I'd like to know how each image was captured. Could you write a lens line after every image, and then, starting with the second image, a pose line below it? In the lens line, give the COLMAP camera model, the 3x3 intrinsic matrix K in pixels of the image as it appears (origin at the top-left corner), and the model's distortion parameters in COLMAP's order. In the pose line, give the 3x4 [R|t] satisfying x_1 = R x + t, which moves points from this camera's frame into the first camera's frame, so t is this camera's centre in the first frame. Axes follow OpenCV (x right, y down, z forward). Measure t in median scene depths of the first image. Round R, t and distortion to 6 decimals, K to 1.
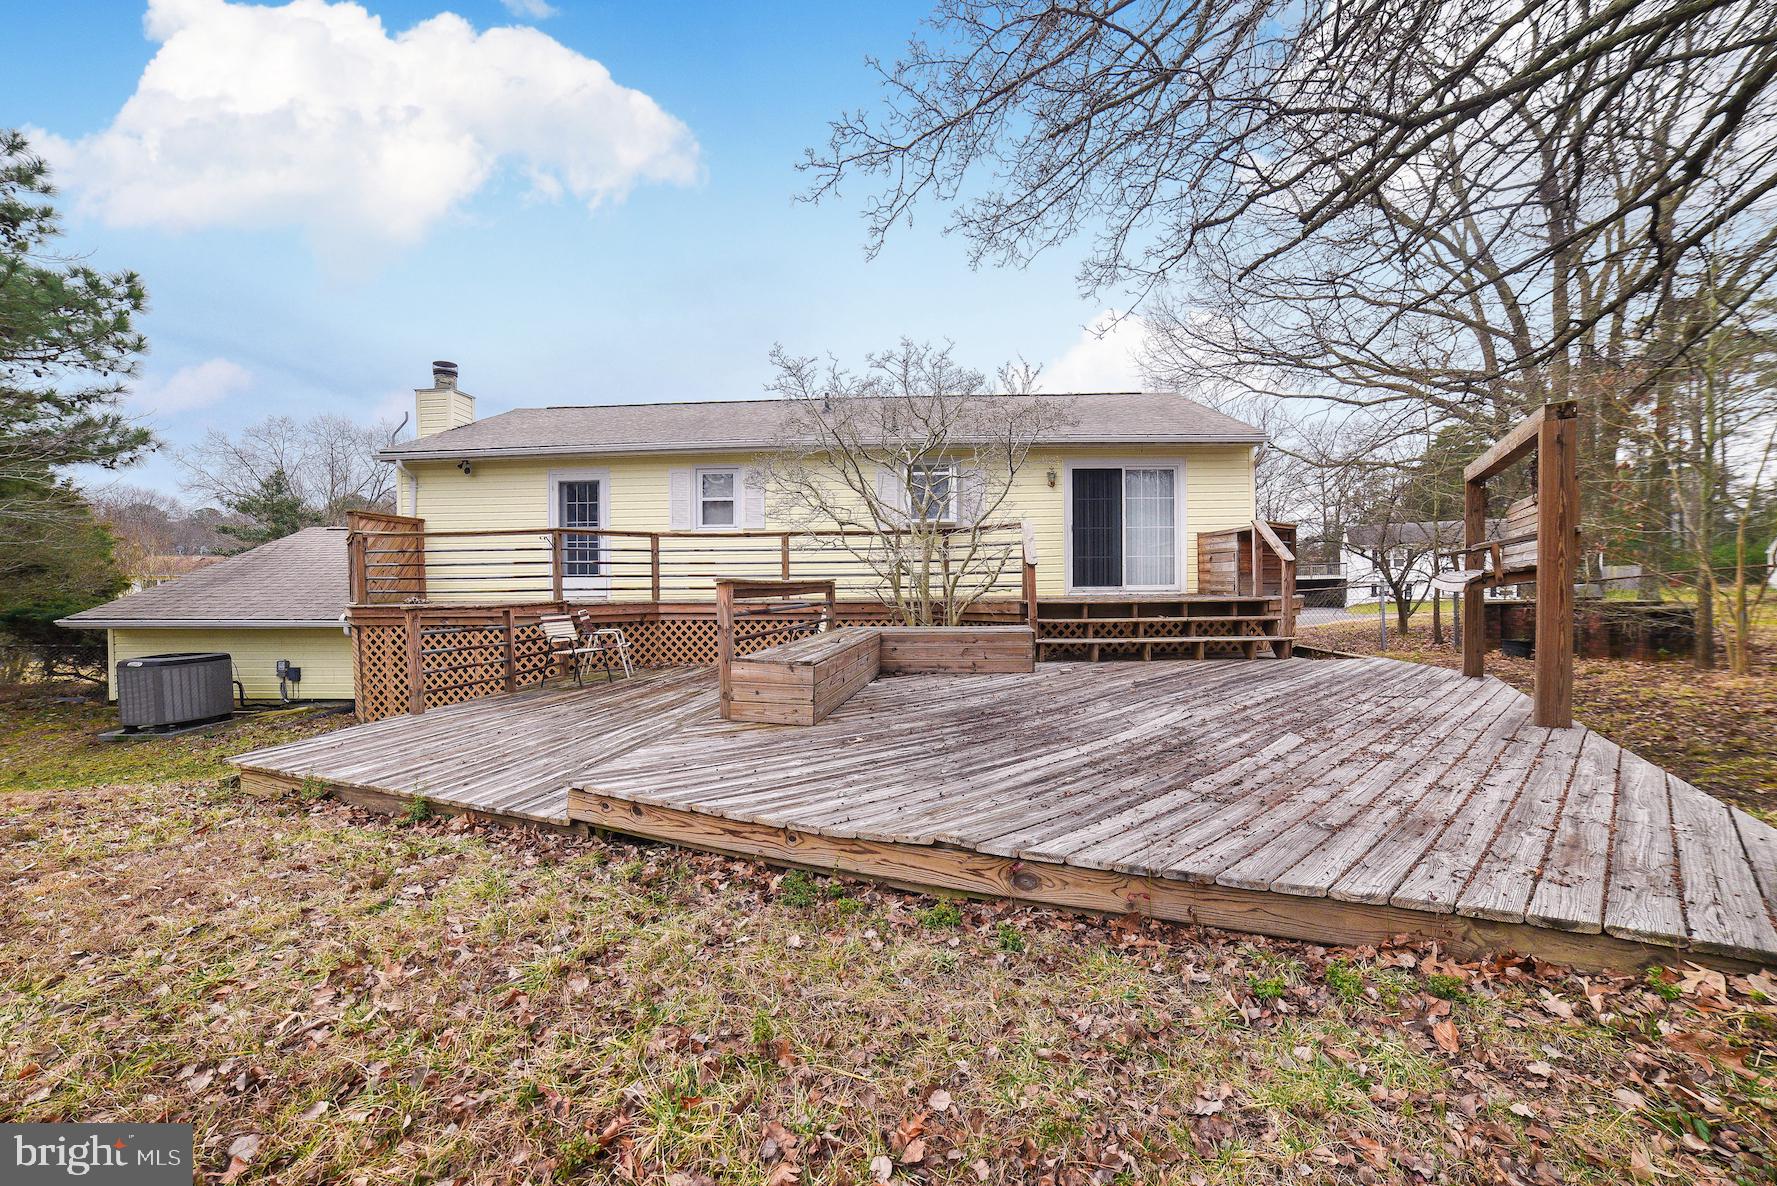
lens RADIAL K [[735.1, 0, 917.3], [0, 735.1, 601.3], [0, 0, 1]] dist [-0.080071, 0.039987]
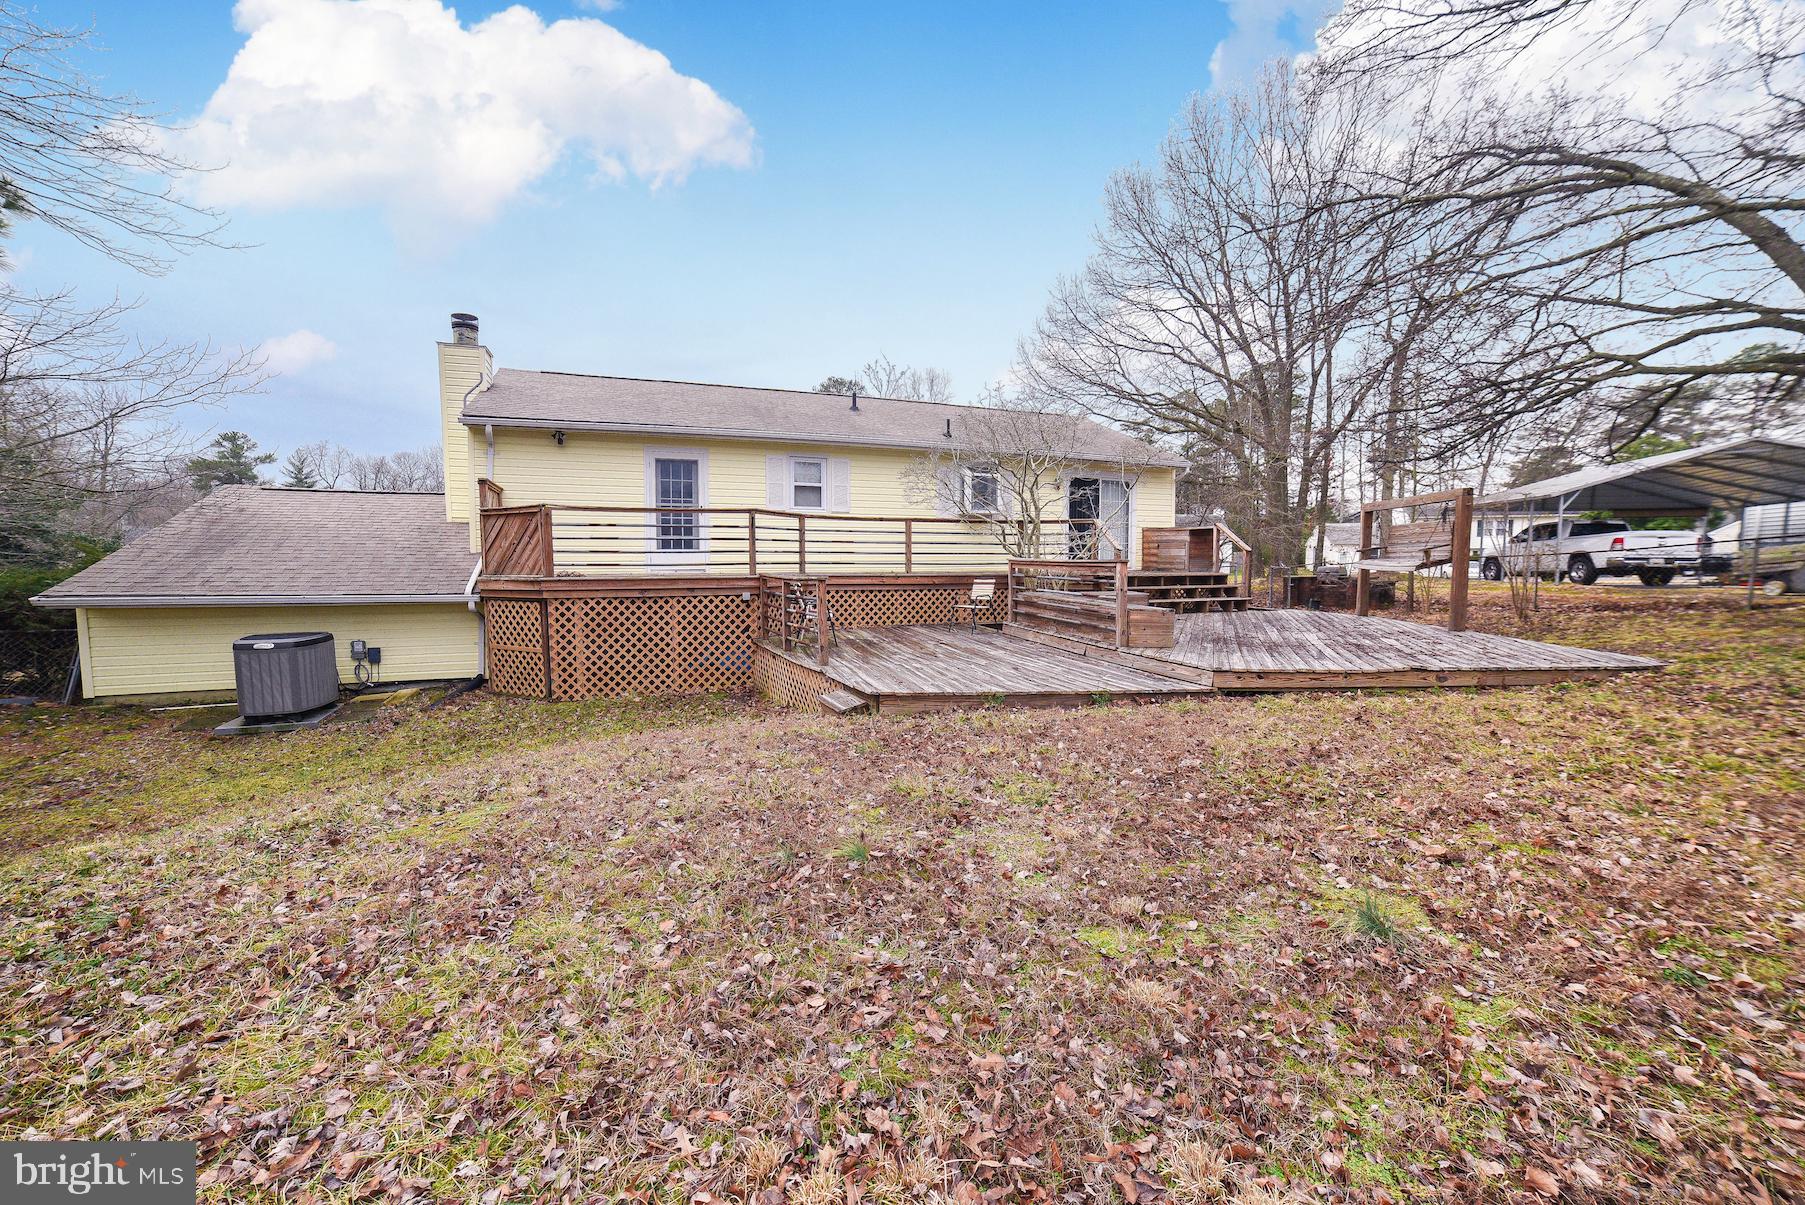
lens RADIAL K [[746.7, 0, 931.7], [0, 746.7, 610.9], [0, 0, 1]] dist [-0.080071, 0.039987]
pose [[0.903507, -0.018364, 0.428180, -0.676210], [-0.001085, 0.998980, 0.045135, 0.004366], [-0.428572, -0.041245, 0.902566, -0.147699]]
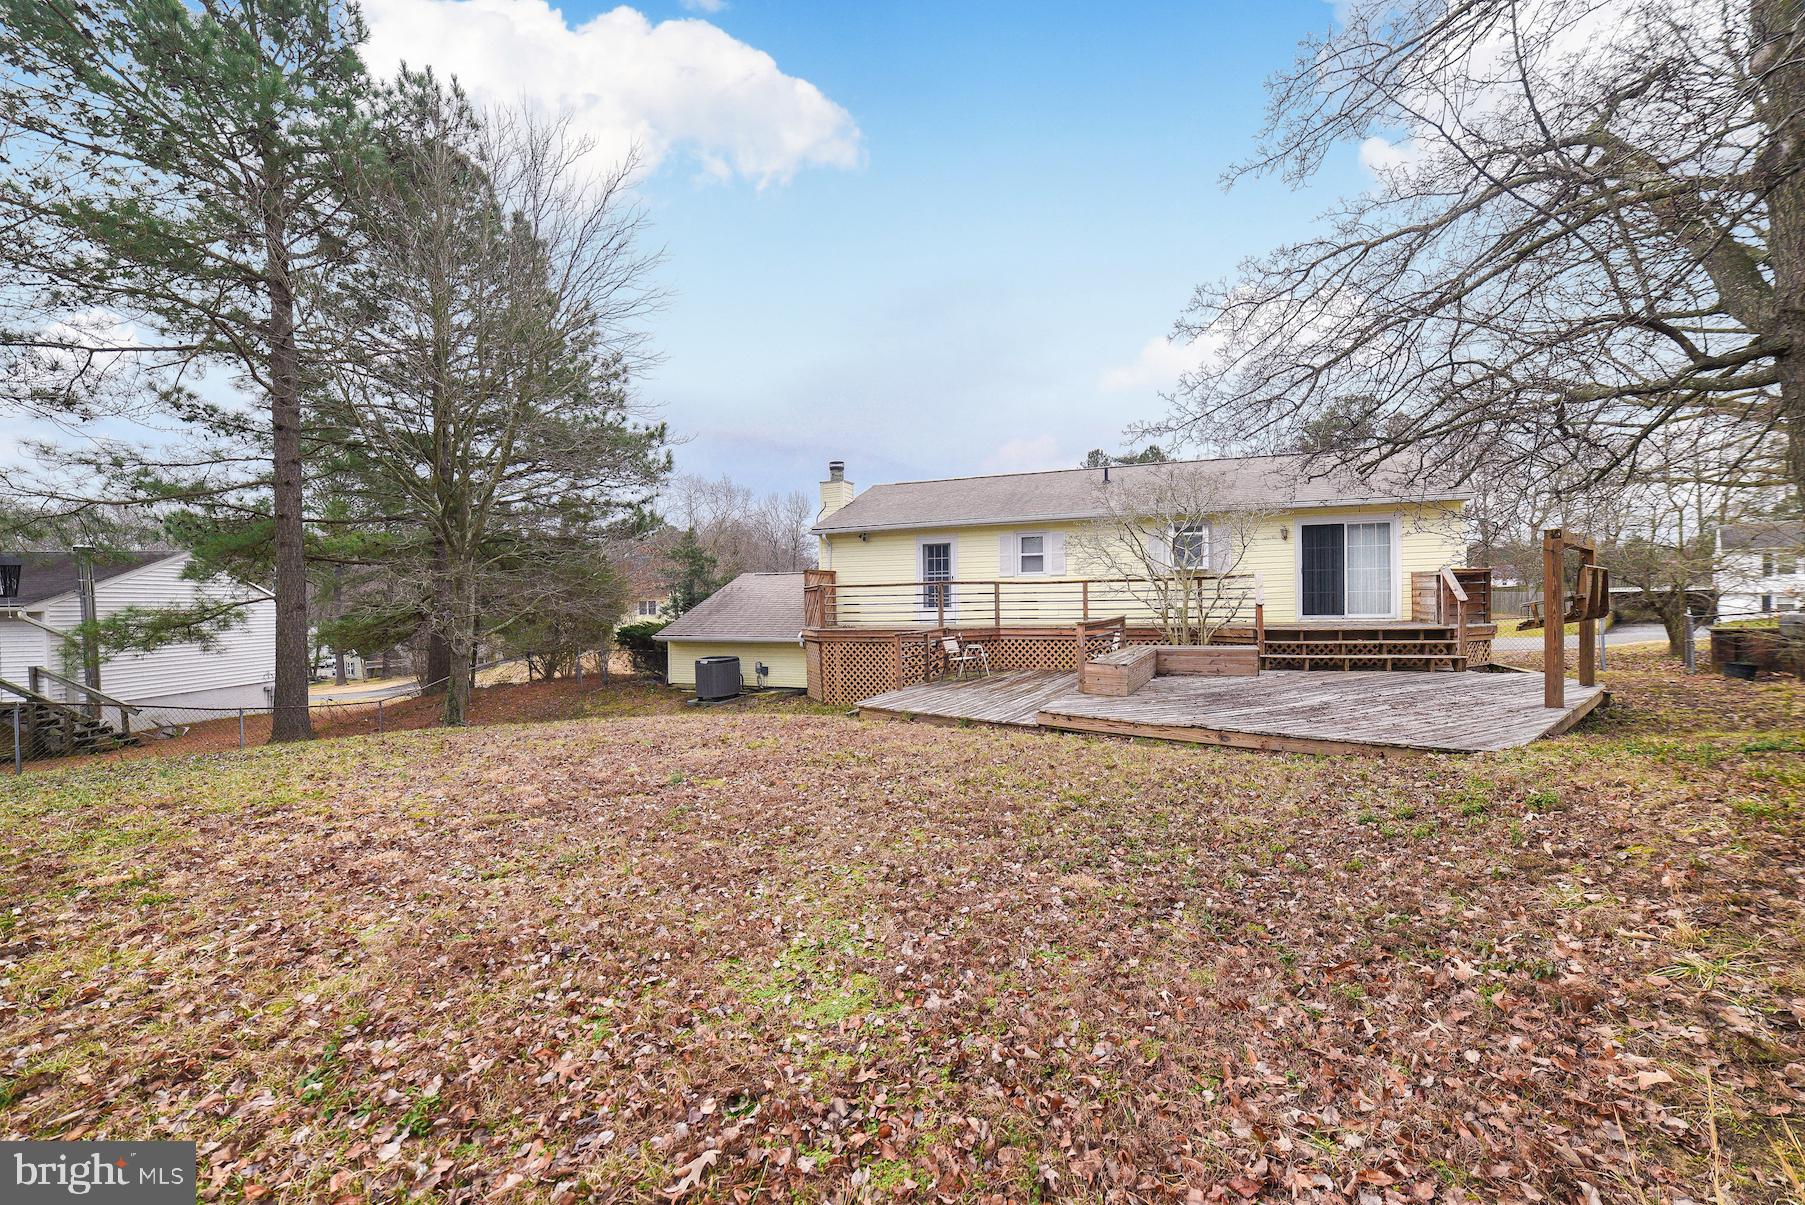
lens RADIAL K [[762.1, 0, 902.3], [0, 762.1, 621.7], [0, 0, 1]] dist [-0.081771, 0.036721]
pose [[0.941820, 0.001082, -0.336117, -0.013790], [0.002408, 0.999947, 0.009967, -0.026623], [0.336110, -0.010196, 0.941768, -0.554793]]
